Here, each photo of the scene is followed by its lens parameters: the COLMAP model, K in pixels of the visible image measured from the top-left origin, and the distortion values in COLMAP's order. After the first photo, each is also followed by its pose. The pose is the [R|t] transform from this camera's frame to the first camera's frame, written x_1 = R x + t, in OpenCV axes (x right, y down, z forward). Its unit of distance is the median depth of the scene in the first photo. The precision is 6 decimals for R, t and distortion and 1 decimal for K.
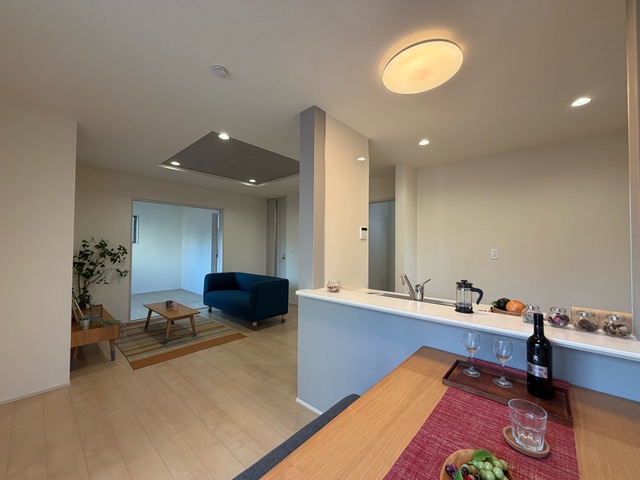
lens RADIAL K [[252.7, 0, 320.0], [0, 252.7, 240.6], [0, 0, 1]] dist [-0.000944, -0.000052]
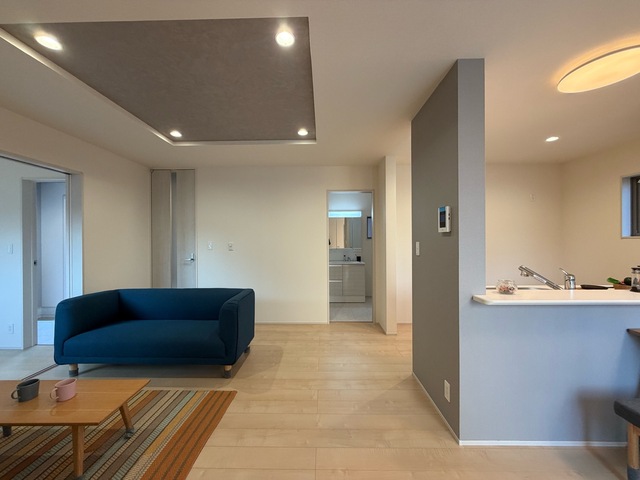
lens RADIAL K [[252.7, 0, 318.7], [0, 252.7, 241.8], [0, 0, 1]] dist [-0.000944, -0.000052]
pose [[0.763226, -0.017716, 0.645889, -0.477468], [0.000362, 0.999636, 0.026991, 0.003531], [-0.646131, -0.020366, 0.762954, 0.380231]]
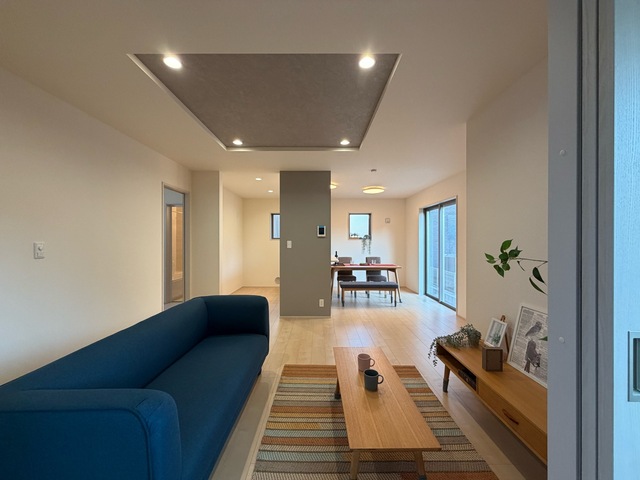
lens RADIAL K [[252.7, 0, 321.1], [0, 252.7, 241.2], [0, 0, 1]] dist [-0.000944, -0.000052]
pose [[-0.660173, -0.011568, 0.751024, -0.820433], [-0.022570, 0.999735, -0.004441, 0.022465], [-0.750774, -0.019882, -0.660259, 1.285668]]
